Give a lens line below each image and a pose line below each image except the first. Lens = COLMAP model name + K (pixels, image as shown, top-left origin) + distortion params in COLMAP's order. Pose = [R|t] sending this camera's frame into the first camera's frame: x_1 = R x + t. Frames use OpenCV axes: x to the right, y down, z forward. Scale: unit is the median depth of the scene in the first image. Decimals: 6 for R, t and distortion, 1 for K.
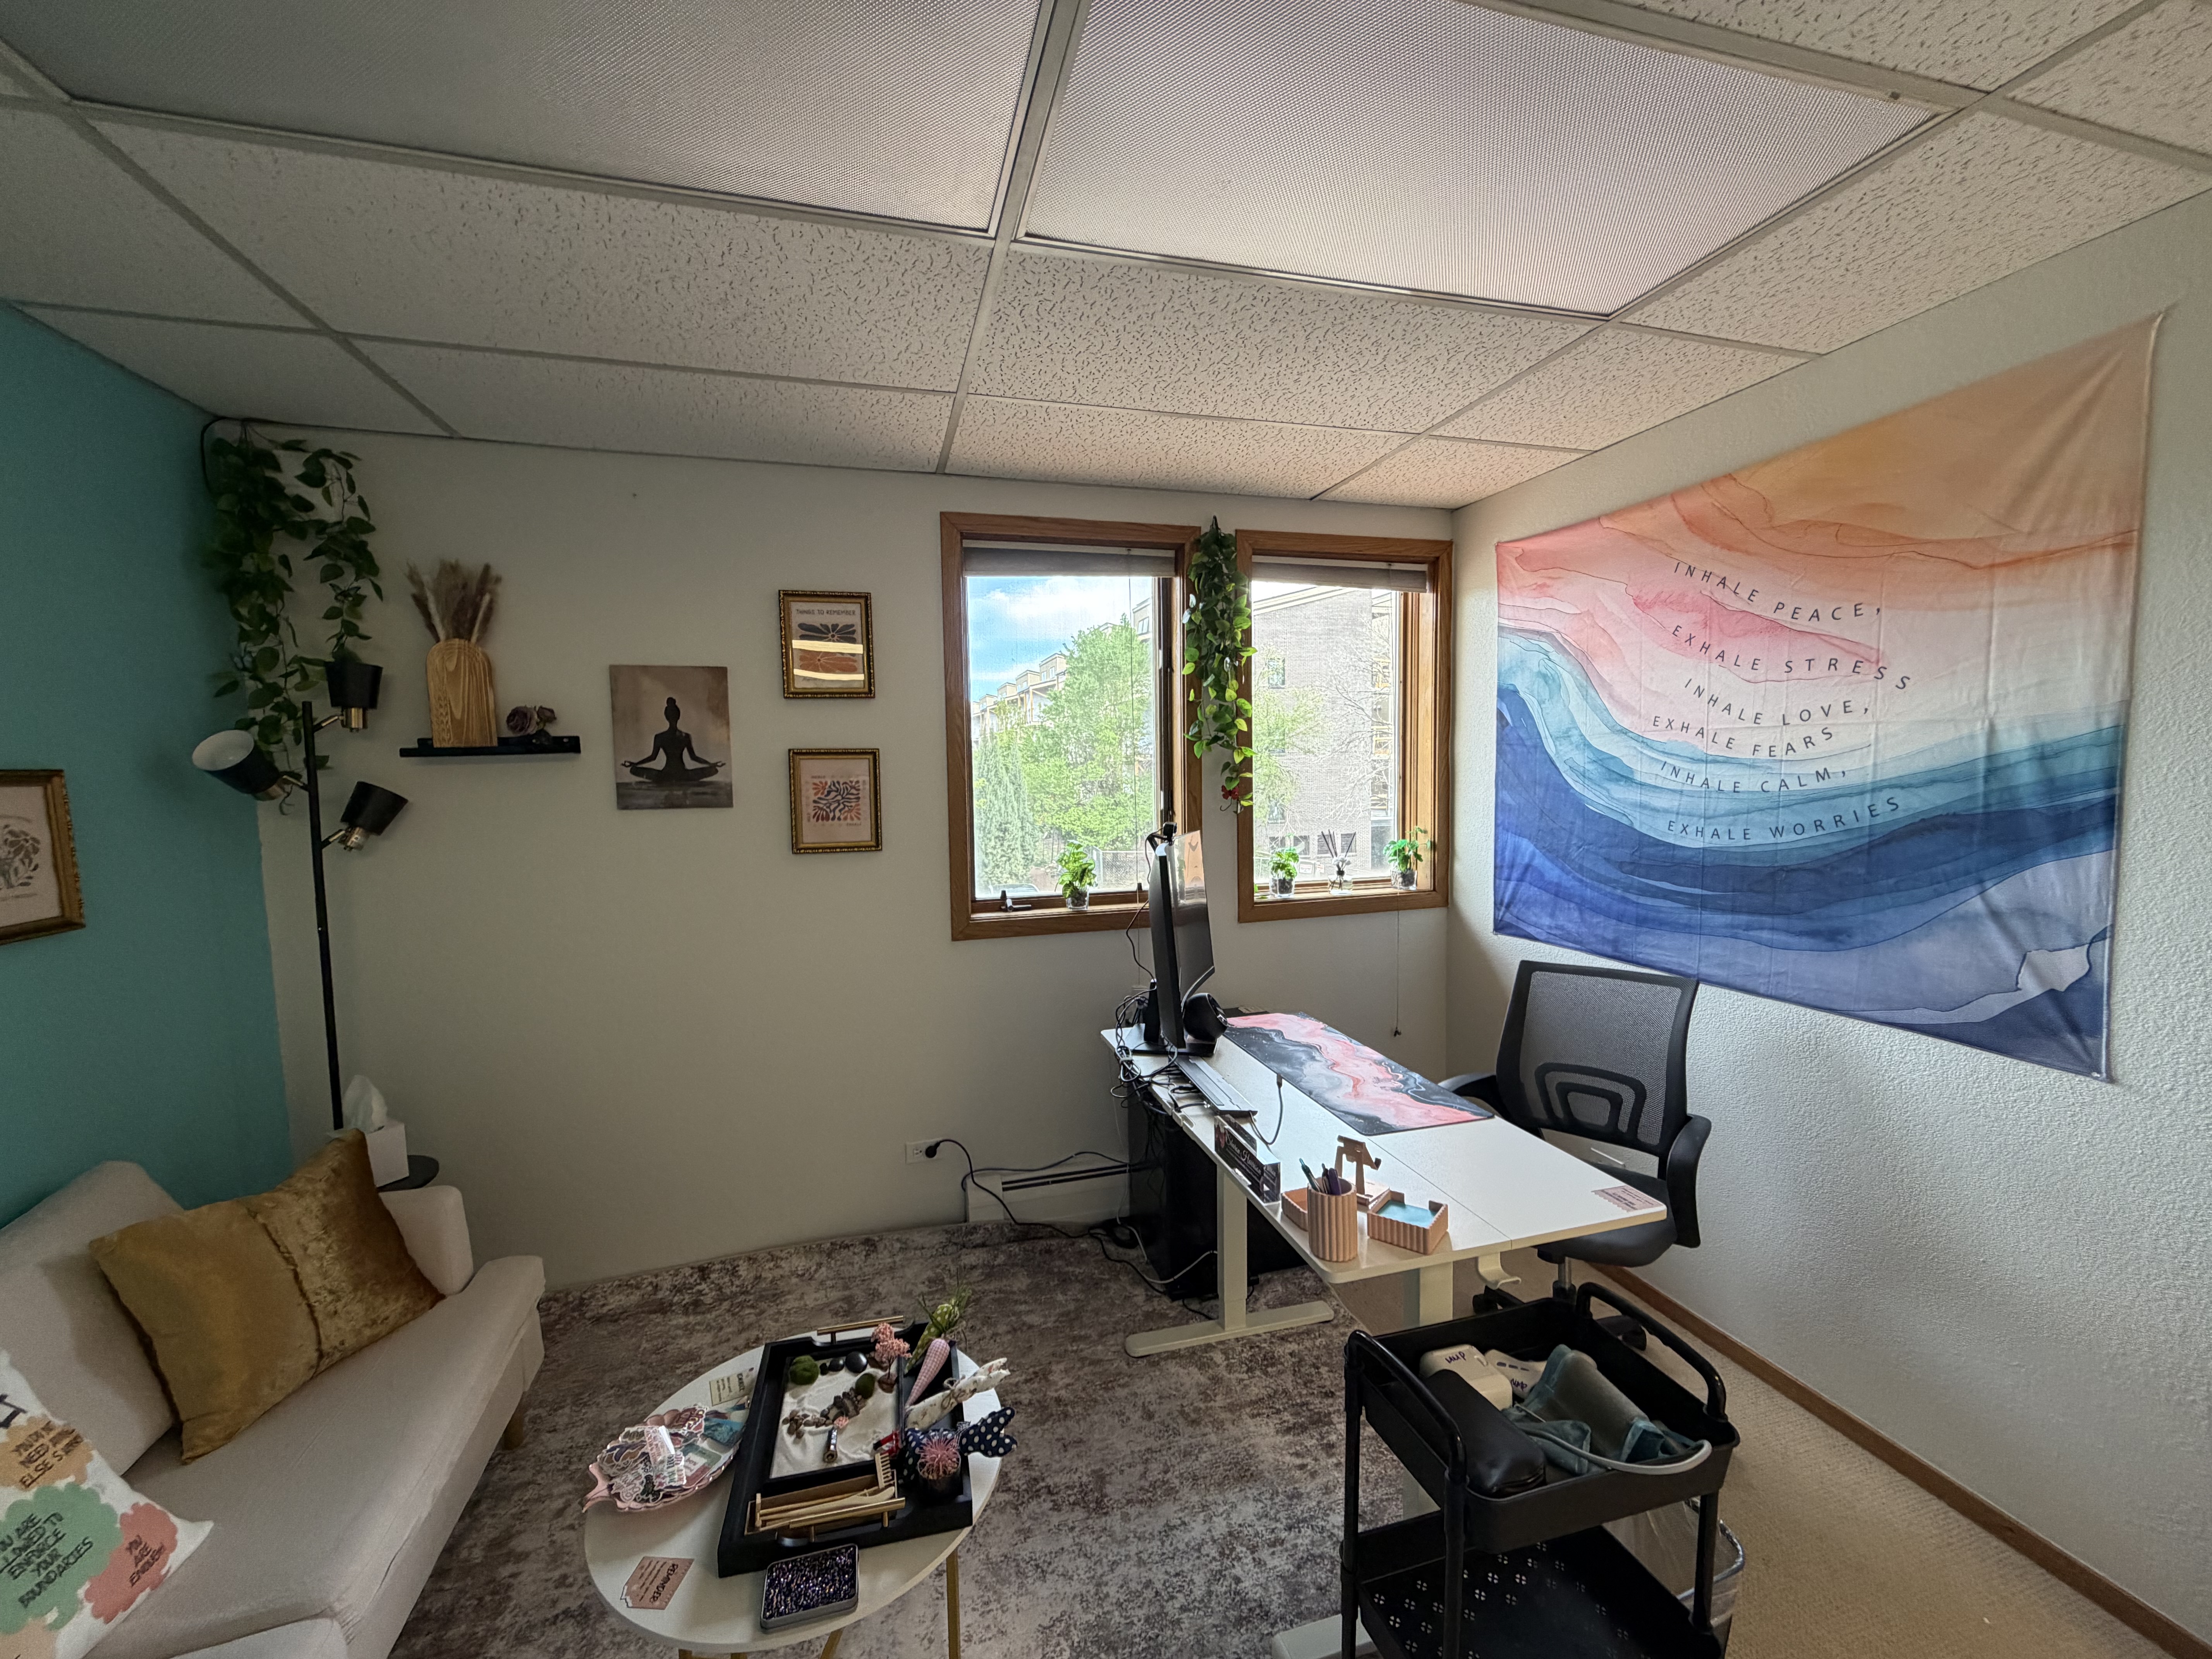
lens RADIAL K [[874.6, 0, 1106.0], [0, 874.6, 829.5], [0, 0, 1]] dist [-0.002989, -0.000551]
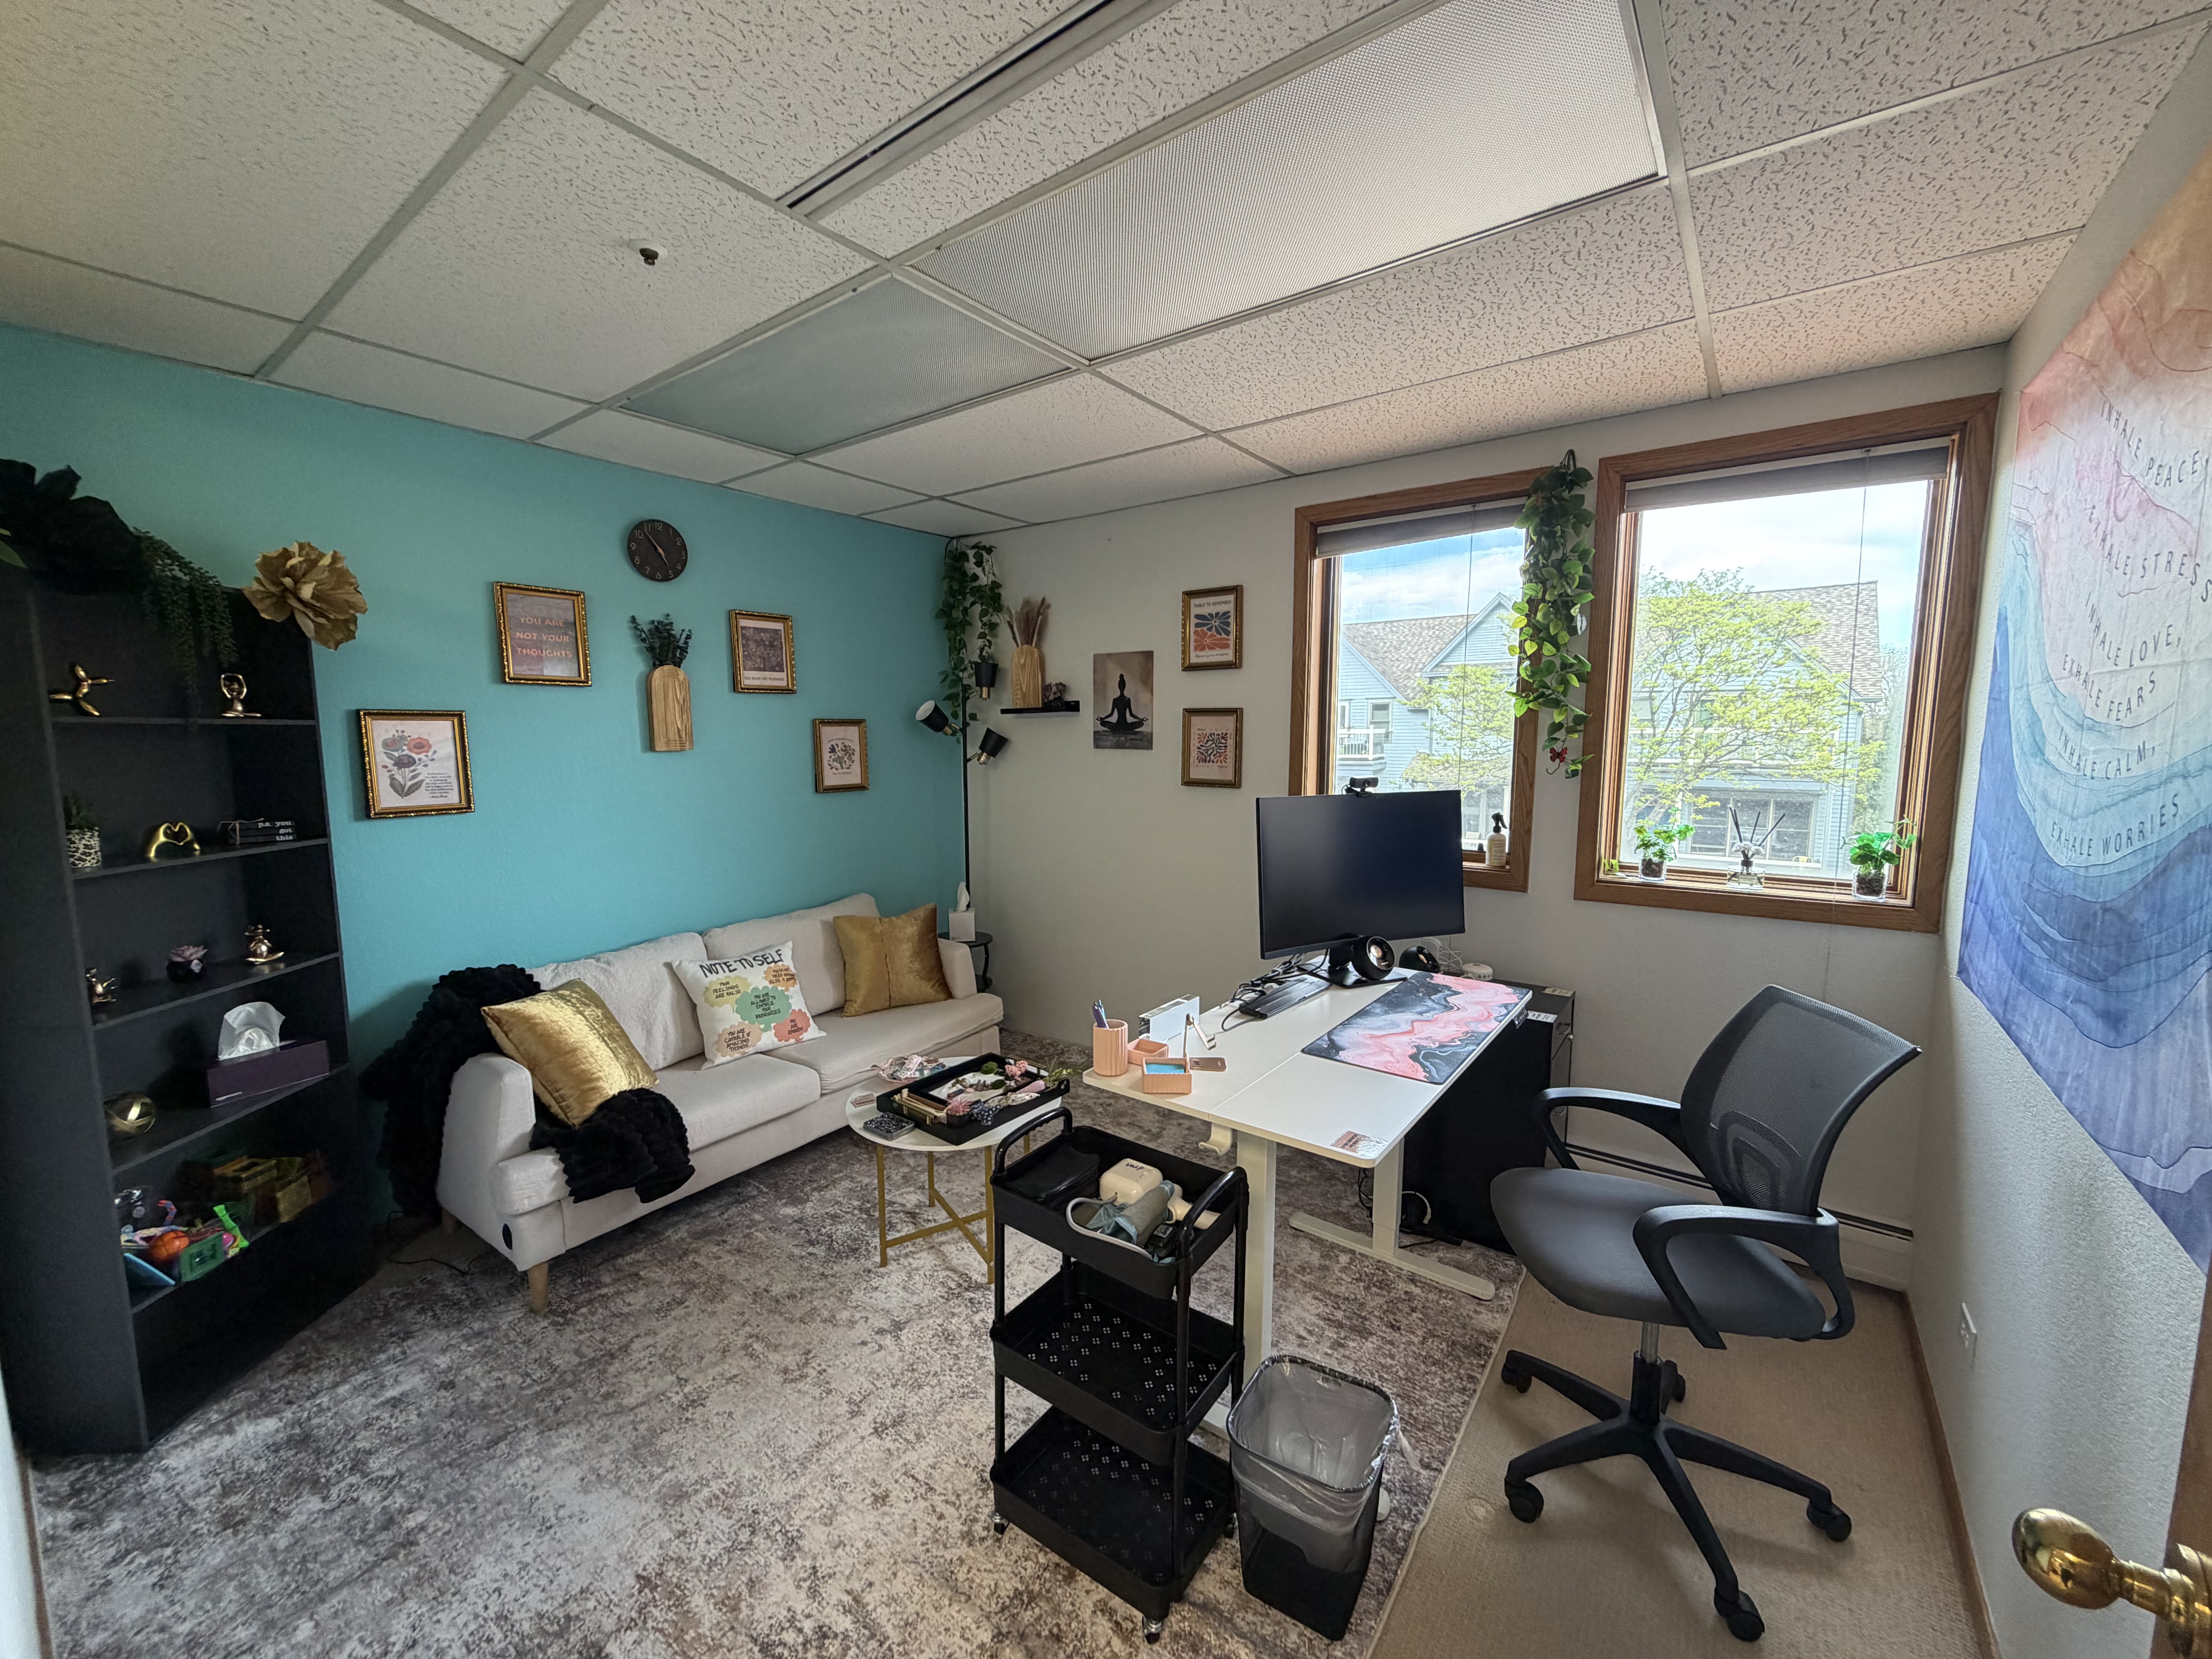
lens RADIAL K [[874.6, 0, 1106.0], [0, 874.6, 829.5], [0, 0, 1]] dist [-0.002989, -0.000551]
pose [[0.606349, 0.106848, -0.787988, 0.728093], [-0.067002, 0.994273, 0.083262, -0.010623], [0.792371, 0.002311, 0.610035, 0.076198]]
